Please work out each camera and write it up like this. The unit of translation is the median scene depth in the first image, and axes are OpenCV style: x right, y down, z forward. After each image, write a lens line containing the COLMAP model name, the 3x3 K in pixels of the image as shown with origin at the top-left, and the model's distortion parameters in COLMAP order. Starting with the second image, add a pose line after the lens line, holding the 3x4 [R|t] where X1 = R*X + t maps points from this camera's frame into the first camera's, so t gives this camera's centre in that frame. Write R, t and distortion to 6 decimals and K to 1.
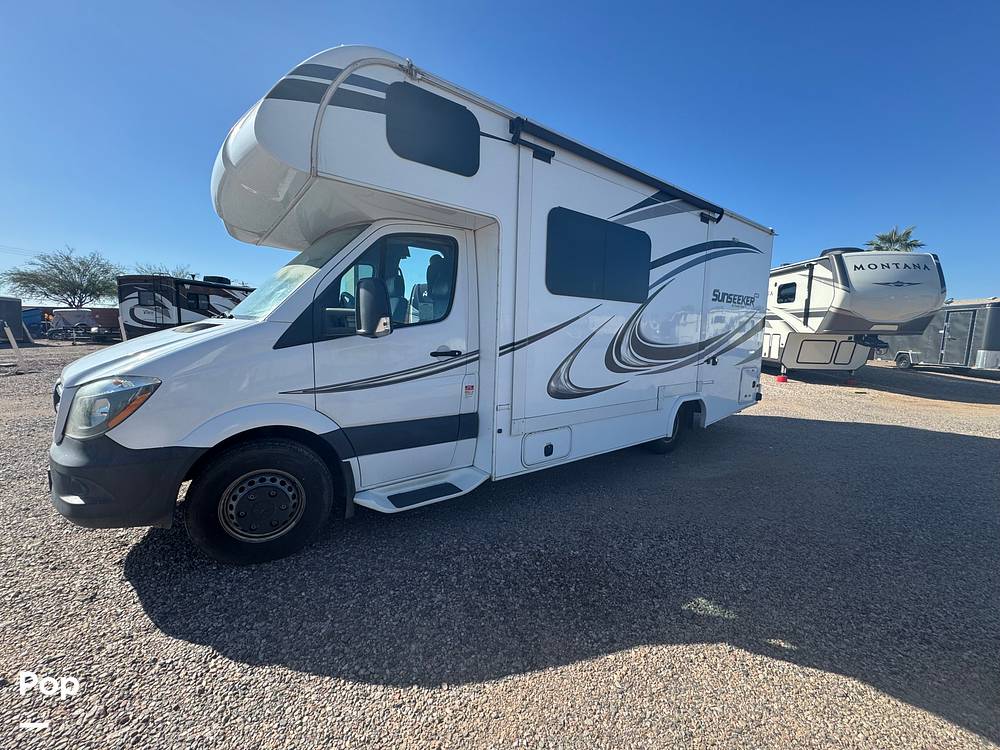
lens RADIAL K [[401.2, 0, 504.5], [0, 401.2, 372.6], [0, 0, 1]] dist [-0.008442, -0.000074]
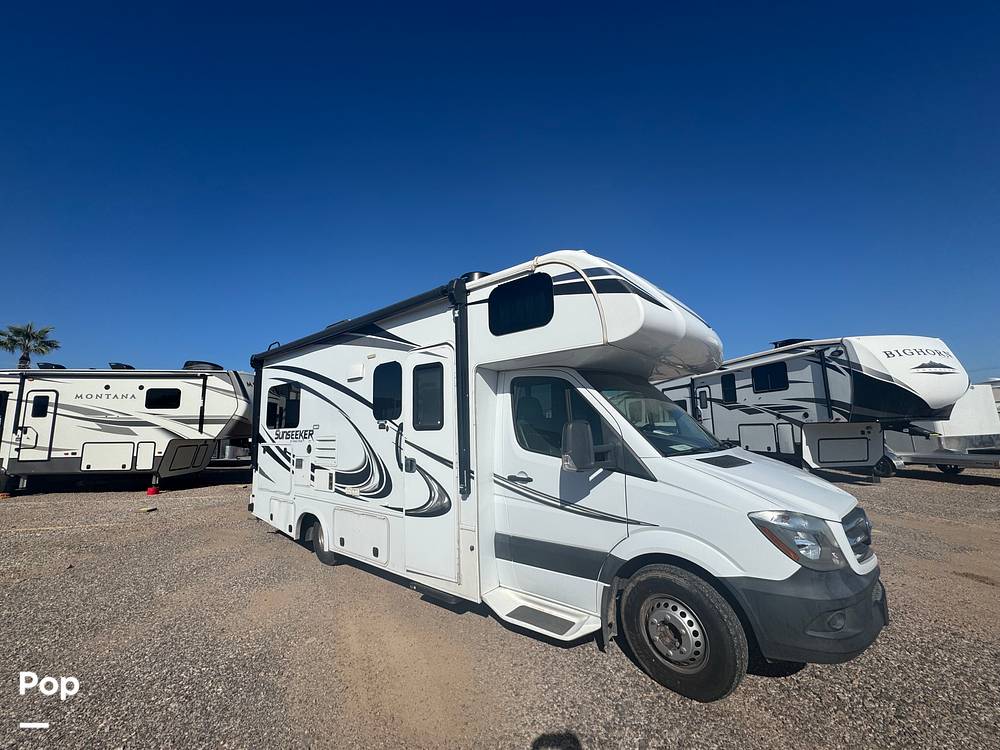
lens RADIAL K [[401.2, 0, 499.6], [0, 401.2, 377.4], [0, 0, 1]] dist [-0.008442, -0.000074]
pose [[-0.211297, 0.105477, 0.971714, -0.438325], [0.124882, 0.988926, -0.080190, -0.078438], [-0.969411, 0.104405, -0.222129, 0.464378]]
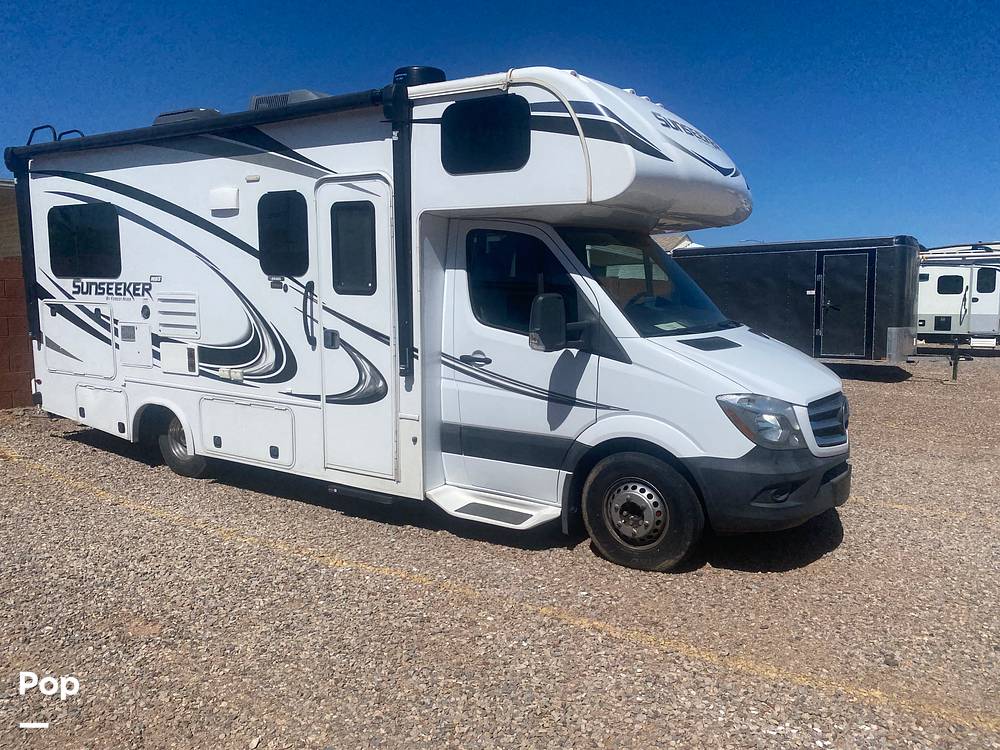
lens RADIAL K [[764.1, 0, 499.8], [0, 764.1, 374.6], [0, 0, 1]] dist [0.076108, -0.004396]
pose [[-0.334706, -0.145875, 0.930963, -0.634991], [0.084168, 0.979368, 0.183721, -0.108905], [-0.938556, 0.139849, -0.315522, 0.547801]]
